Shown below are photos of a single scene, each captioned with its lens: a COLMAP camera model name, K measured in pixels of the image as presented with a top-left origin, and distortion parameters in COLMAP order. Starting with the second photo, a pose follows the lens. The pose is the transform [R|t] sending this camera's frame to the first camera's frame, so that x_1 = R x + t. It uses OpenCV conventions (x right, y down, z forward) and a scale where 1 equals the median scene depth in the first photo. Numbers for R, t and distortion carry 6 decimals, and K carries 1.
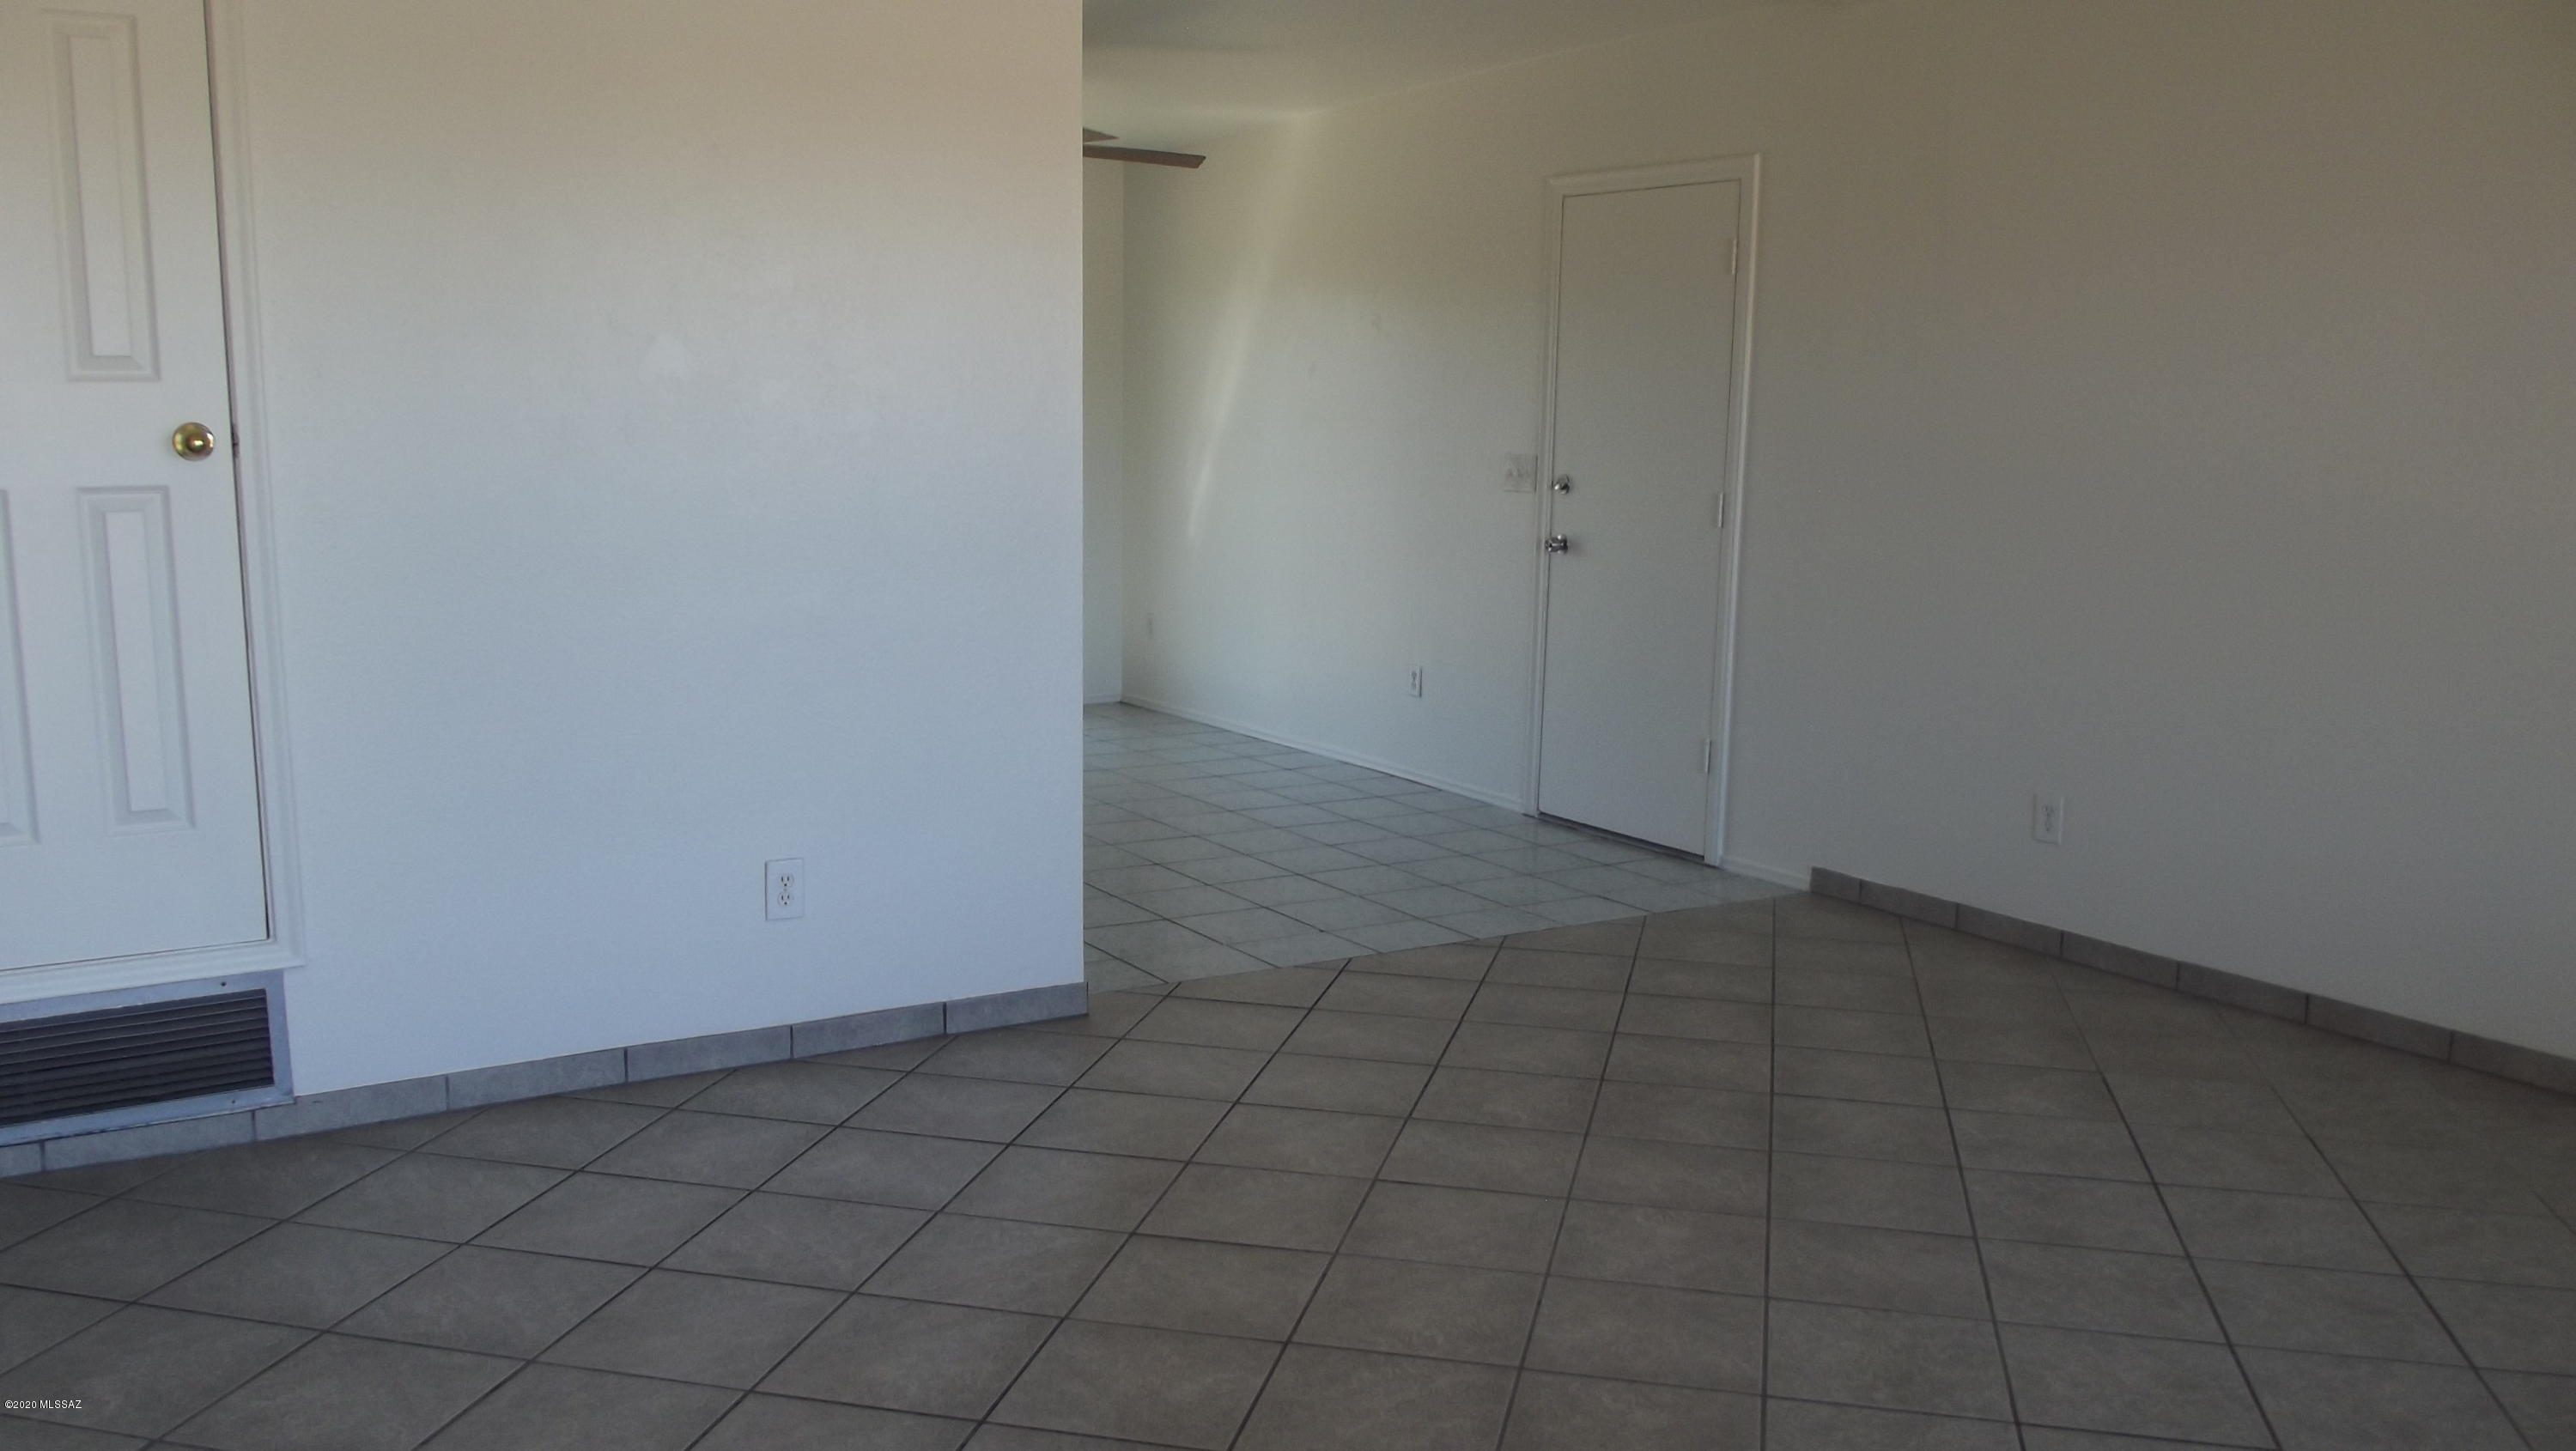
lens RADIAL K [[2164.4, 0, 1249.0], [0, 2164.4, 753.5], [0, 0, 1]] dist [-0.072530, 0.066163]
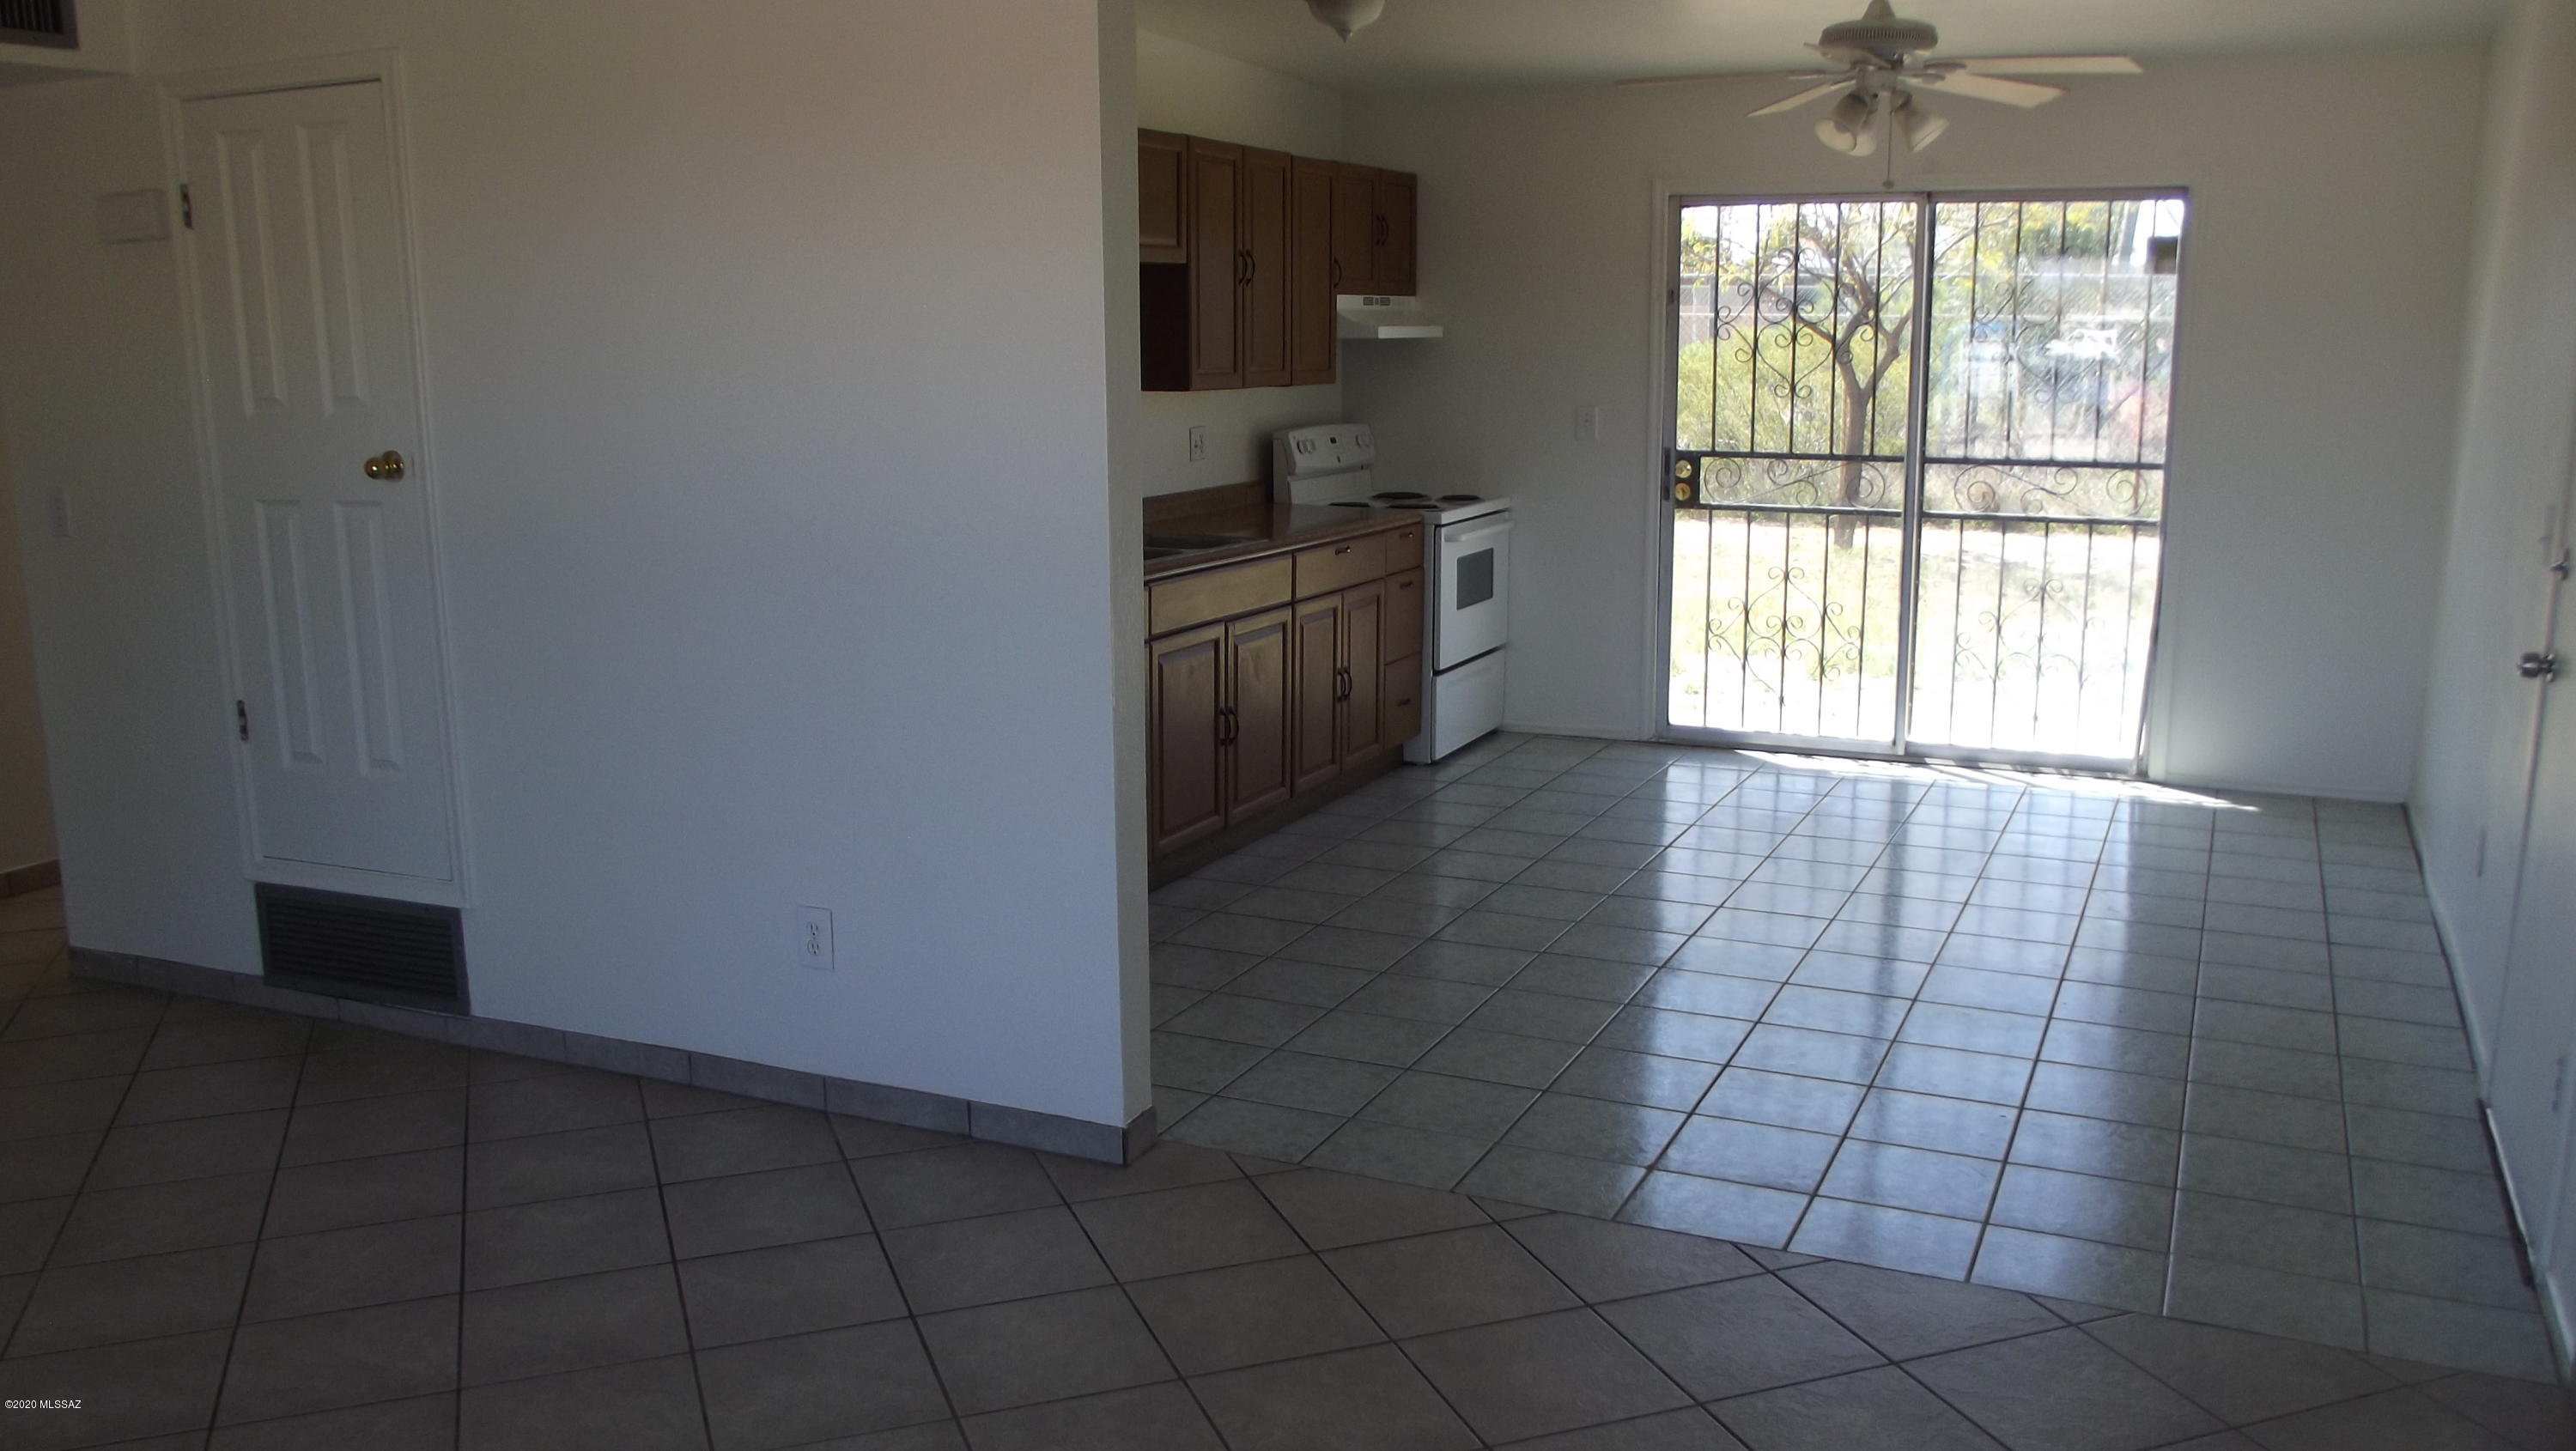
lens RADIAL K [[2102.6, 0, 1286.7], [0, 2102.6, 737.4], [0, 0, 1]] dist [-0.085020, 0.061031]
pose [[0.564978, 0.144420, -0.812369, 0.534953], [-0.122213, 0.988350, 0.090710, -0.112187], [0.816005, 0.048033, 0.576046, 0.511986]]
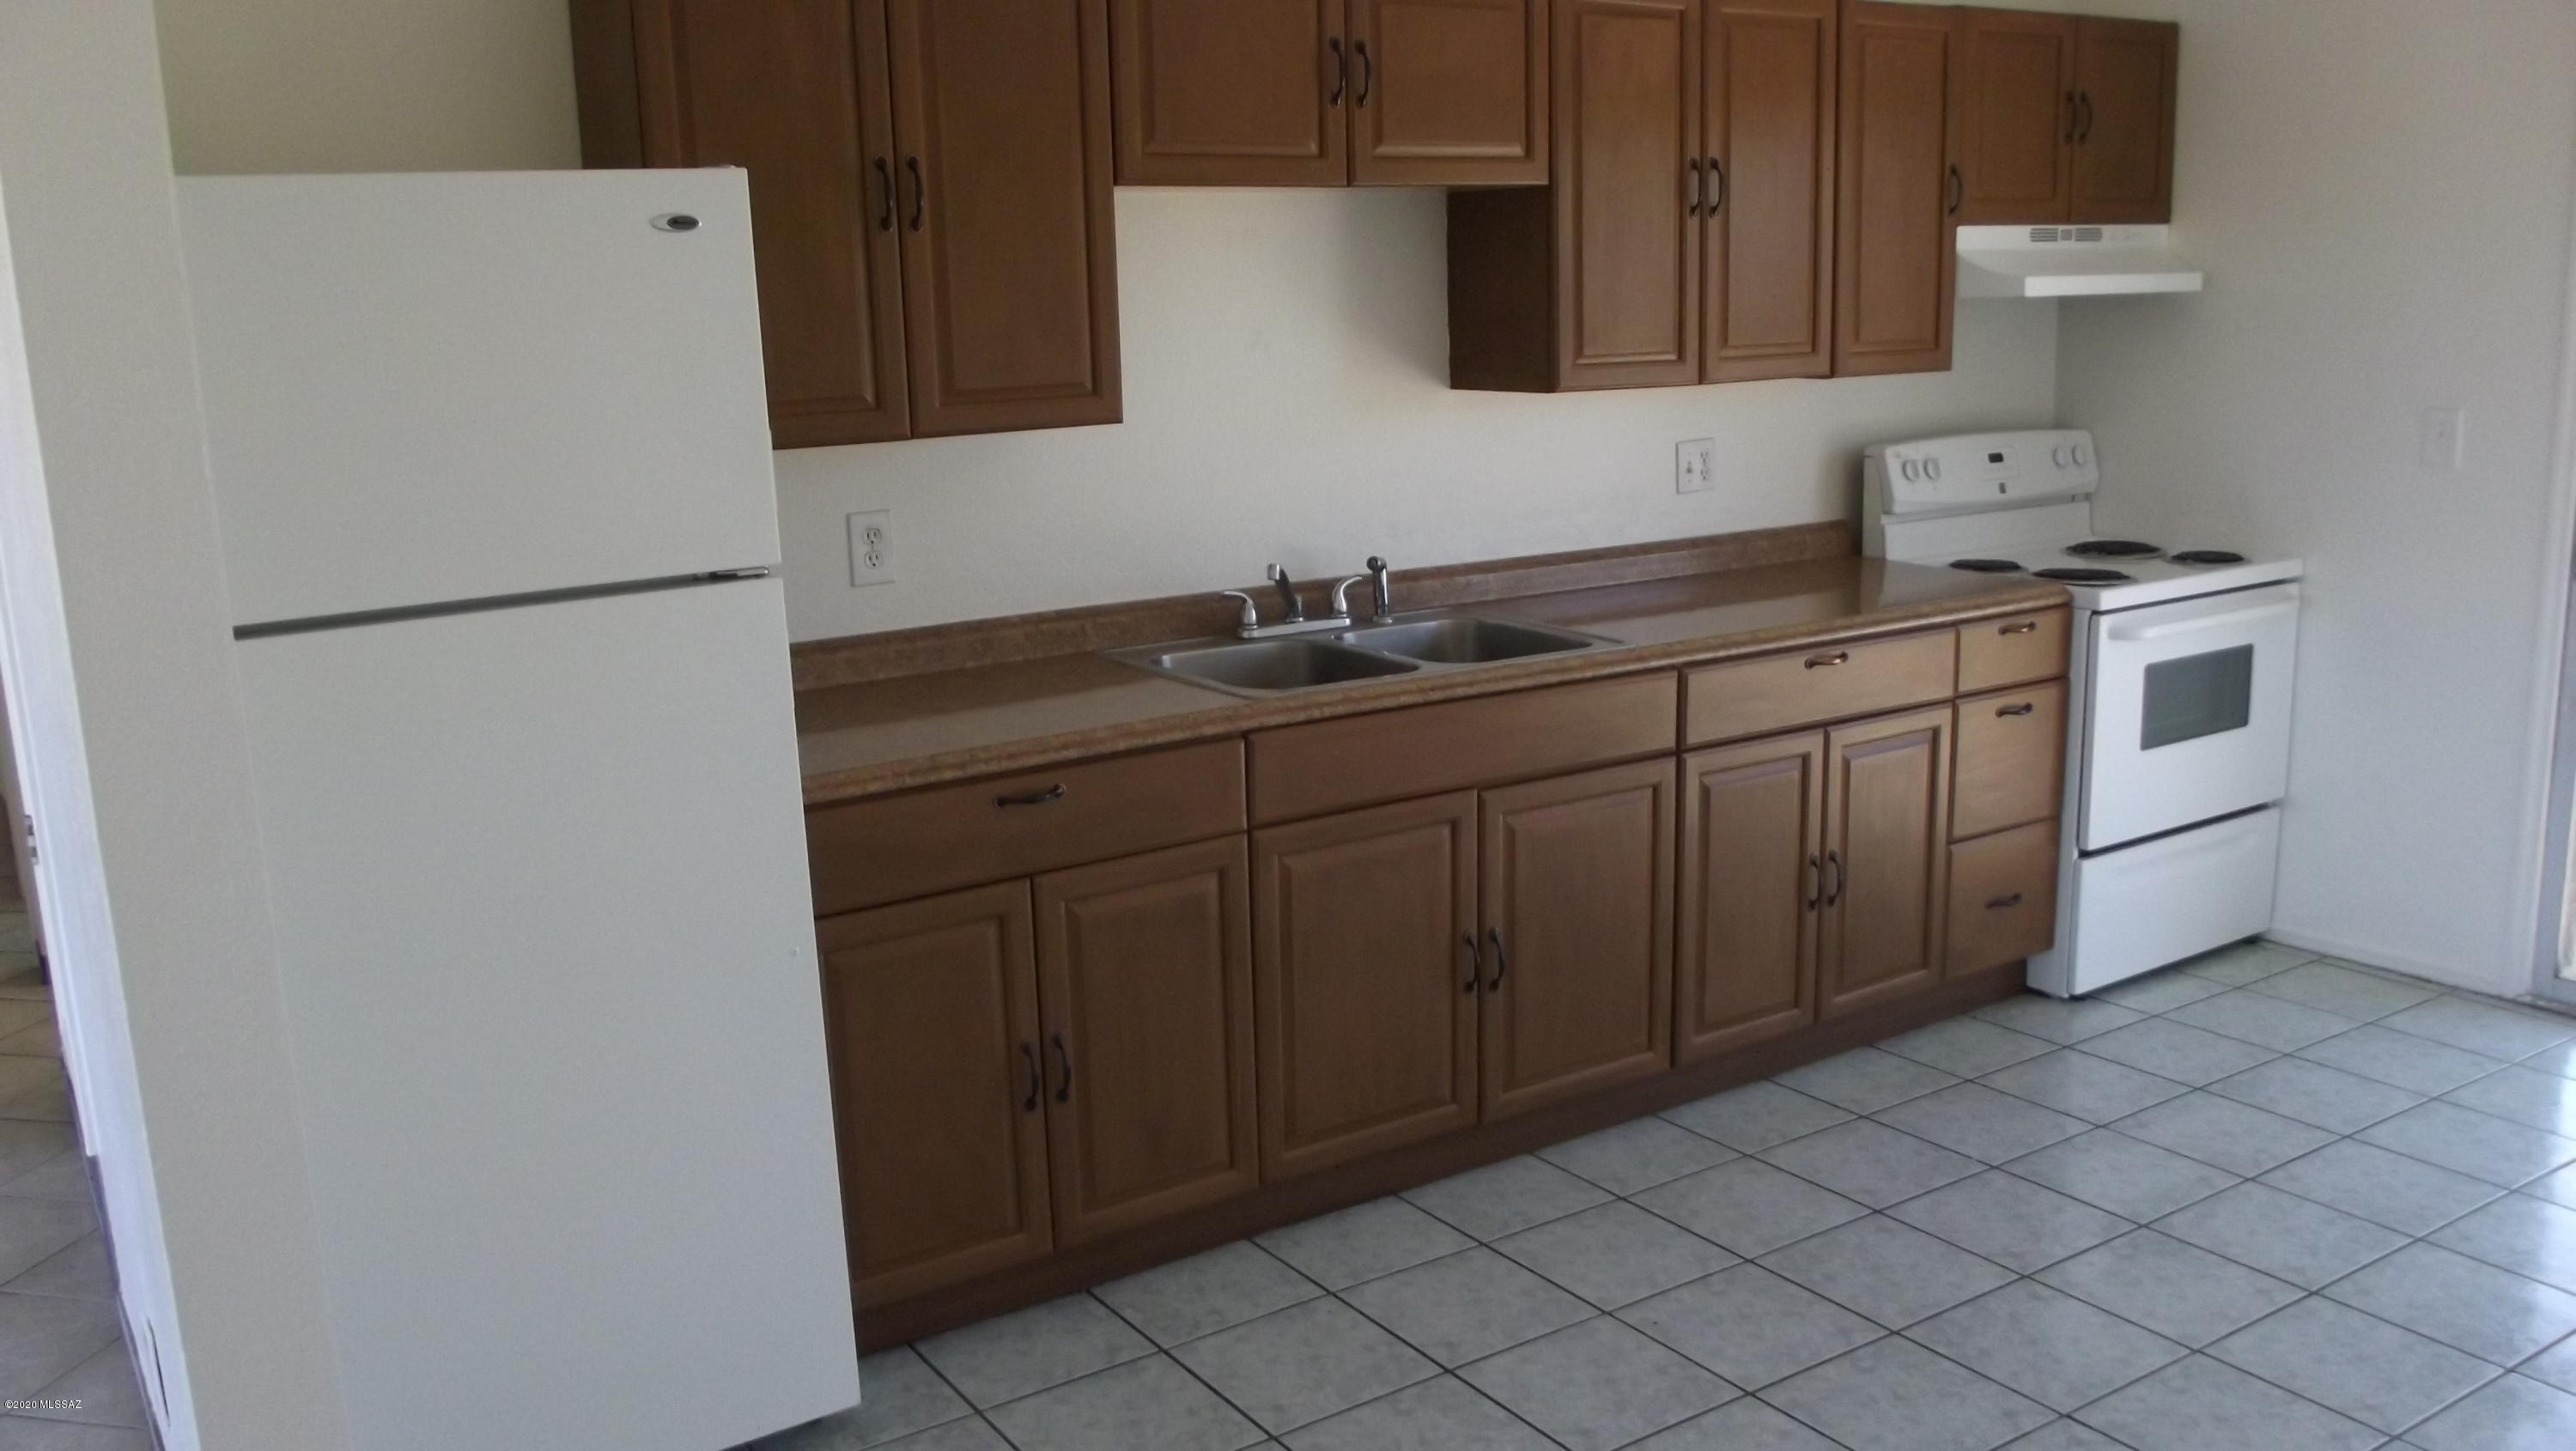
lens RADIAL K [[2102.6, 0, 1286.7], [0, 2102.6, 737.4], [0, 0, 1]] dist [-0.085020, 0.061031]
pose [[0.037555, 0.195958, -0.979893, 0.243630], [-0.130744, 0.973119, 0.189592, -0.202254], [0.990705, 0.120995, 0.062166, 1.025556]]
